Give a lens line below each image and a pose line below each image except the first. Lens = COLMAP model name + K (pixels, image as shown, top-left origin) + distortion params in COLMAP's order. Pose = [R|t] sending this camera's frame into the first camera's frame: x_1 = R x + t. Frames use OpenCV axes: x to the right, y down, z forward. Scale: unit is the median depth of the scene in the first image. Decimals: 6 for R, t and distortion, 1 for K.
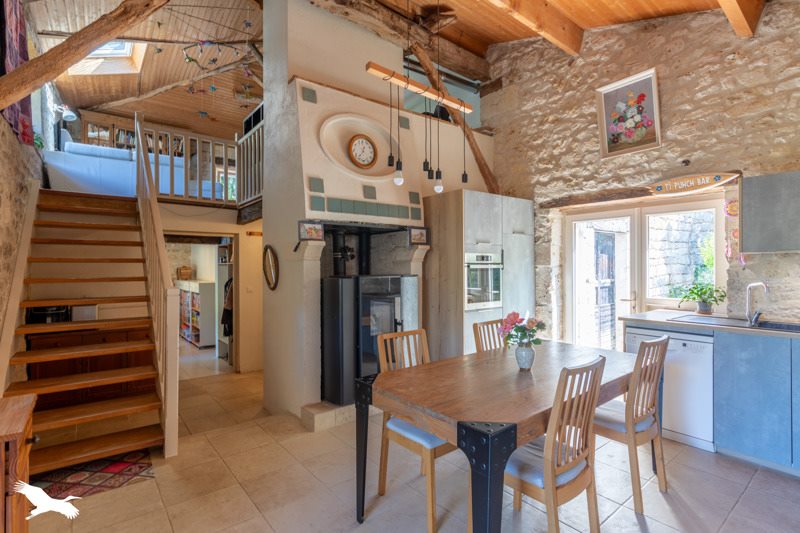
lens RADIAL K [[389.2, 0, 400.3], [0, 389.2, 266.6], [0, 0, 1]] dist [-0.000916, -0.000353]
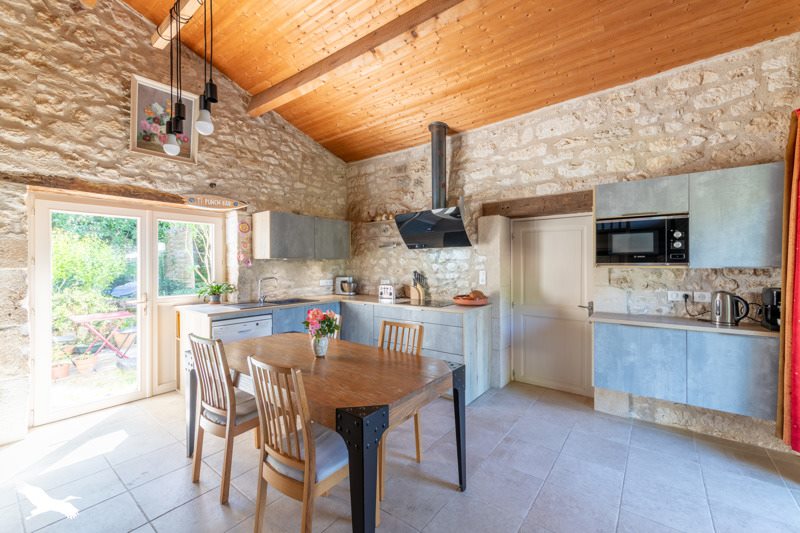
lens RADIAL K [[332.5, 0, 400.2], [0, 332.5, 263.9], [0, 0, 1]] dist [-0.000126, 0.000209]
pose [[-0.230932, 0.001693, 0.972968, -0.399467], [0.004891, 0.999988, -0.000579, -0.007373], [-0.972958, 0.004625, -0.230938, 0.579882]]
